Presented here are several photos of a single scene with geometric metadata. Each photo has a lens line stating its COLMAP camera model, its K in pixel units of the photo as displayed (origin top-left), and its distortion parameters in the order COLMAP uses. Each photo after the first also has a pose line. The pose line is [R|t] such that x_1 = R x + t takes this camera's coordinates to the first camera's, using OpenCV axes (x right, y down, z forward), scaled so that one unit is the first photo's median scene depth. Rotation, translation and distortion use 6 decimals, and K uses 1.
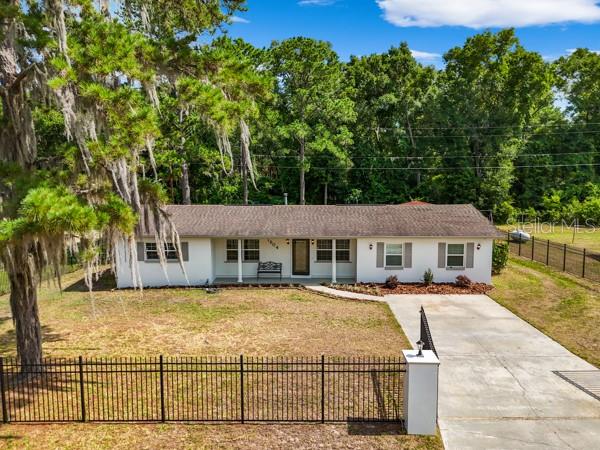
lens RADIAL K [[432.1, 0, 299.9], [0, 432.1, 242.4], [0, 0, 1]] dist [0.004815, -0.001661]
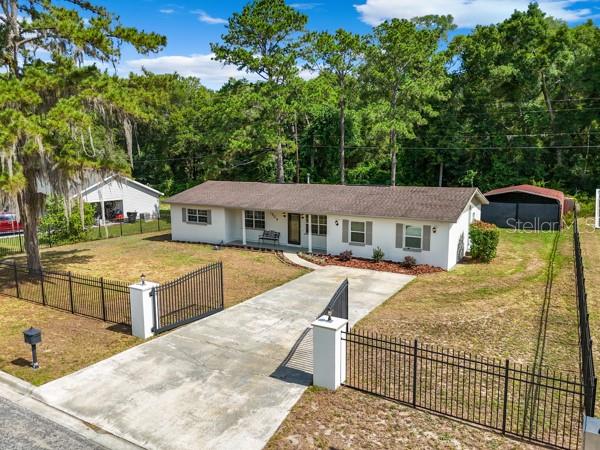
lens RADIAL K [[435.7, 0, 300.0], [0, 435.7, 225.0], [0, 0, 1]] dist [0.053763, -0.003613]
pose [[0.879814, 0.069931, -0.470145, 0.587711], [-0.068396, 0.997450, 0.020370, -0.000752], [0.470371, 0.014235, 0.882354, -0.029103]]
